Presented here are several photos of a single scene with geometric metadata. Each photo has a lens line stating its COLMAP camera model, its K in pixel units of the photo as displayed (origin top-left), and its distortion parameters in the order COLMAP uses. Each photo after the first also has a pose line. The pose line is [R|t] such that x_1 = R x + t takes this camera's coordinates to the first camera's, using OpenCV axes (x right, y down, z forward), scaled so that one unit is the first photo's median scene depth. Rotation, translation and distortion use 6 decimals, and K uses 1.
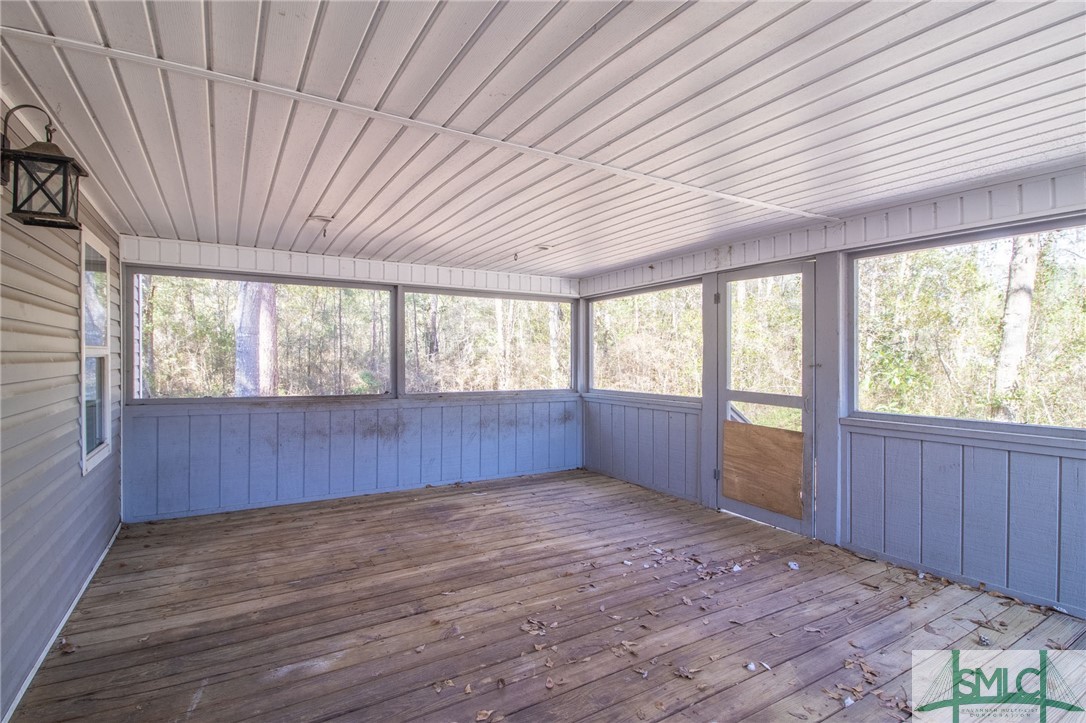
lens RADIAL K [[534.2, 0, 547.4], [0, 534.2, 353.5], [0, 0, 1]] dist [-0.029451, -0.000183]
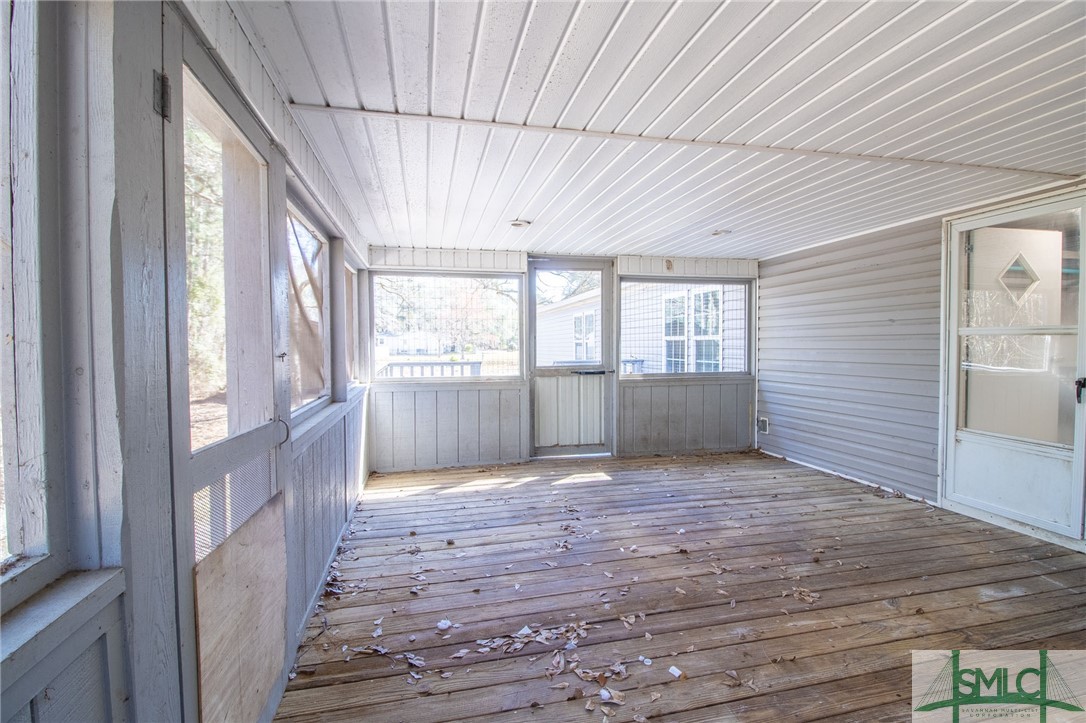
lens RADIAL K [[515.7, 0, 543.0], [0, 515.7, 361.5], [0, 0, 1]] dist [0.003923, -0.016750]
pose [[-0.947589, -0.002973, 0.319479, 0.083036], [0.006705, 0.999551, 0.029189, 0.013339], [-0.319422, 0.029802, -0.947144, 1.225347]]
